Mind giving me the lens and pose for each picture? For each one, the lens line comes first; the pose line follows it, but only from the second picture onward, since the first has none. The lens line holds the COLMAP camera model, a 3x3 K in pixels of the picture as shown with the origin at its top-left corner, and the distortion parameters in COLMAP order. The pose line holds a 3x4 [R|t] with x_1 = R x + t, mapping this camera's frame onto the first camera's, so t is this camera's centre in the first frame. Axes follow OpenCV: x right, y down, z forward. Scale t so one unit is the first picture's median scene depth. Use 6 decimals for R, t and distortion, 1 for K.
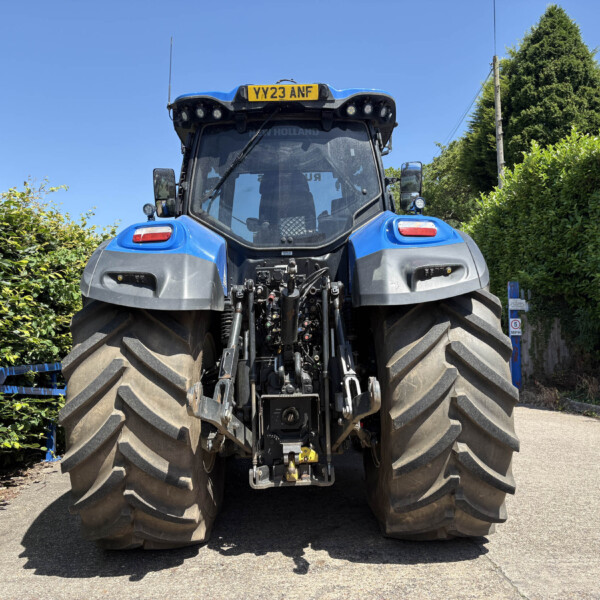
lens RADIAL K [[604.0, 0, 302.9], [0, 604.0, 300.4], [0, 0, 1]] dist [0.018107, 0.006431]
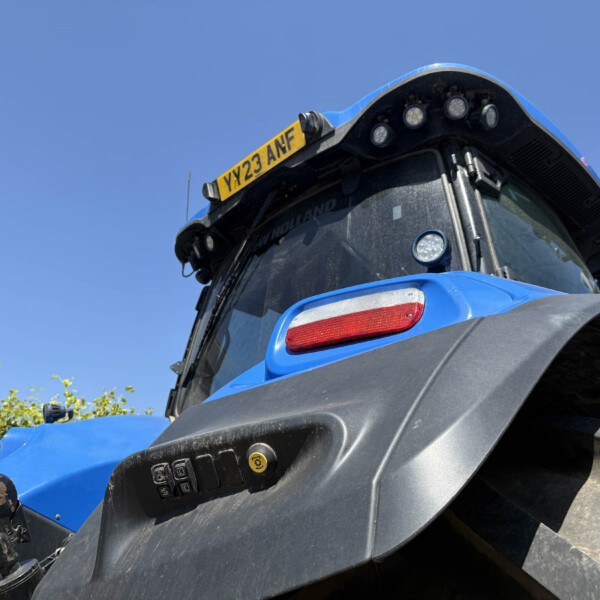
lens RADIAL K [[604.0, 0, 302.9], [0, 604.0, 300.4], [0, 0, 1]] dist [0.018107, 0.006431]
pose [[0.691025, -0.289233, -0.662441, 0.332935], [0.016347, 0.922473, -0.385714, -0.018003], [0.722646, 0.255709, 0.642181, 0.738098]]
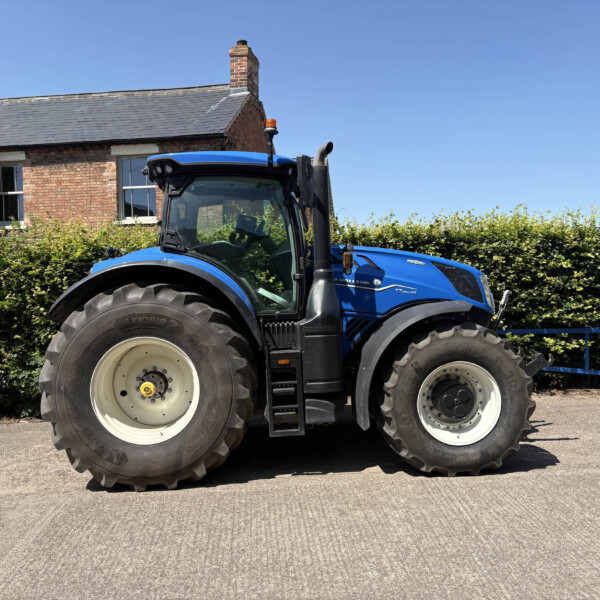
lens RADIAL K [[605.4, 0, 308.7], [0, 605.4, 299.3], [0, 0, 1]] dist [0.013411, 0.012208]
pose [[0.027386, 0.038609, -0.998879, 1.616028], [0.084768, 0.995565, 0.040805, -0.062176], [0.996024, -0.085790, 0.023991, 1.382484]]
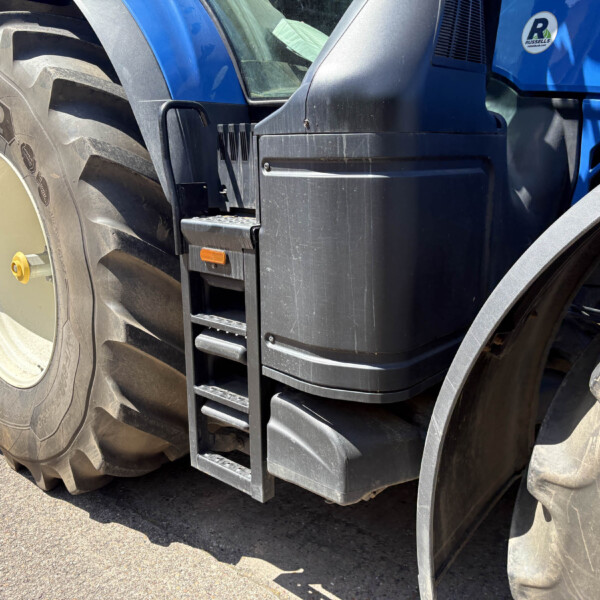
lens RADIAL K [[604.0, 0, 302.9], [0, 604.0, 300.4], [0, 0, 1]] dist [0.018107, 0.006431]
pose [[-0.668496, 0.199634, -0.716421, 0.522506], [0.049230, 0.973065, 0.225212, 0.069447], [0.742085, 0.115284, -0.660318, 1.657893]]
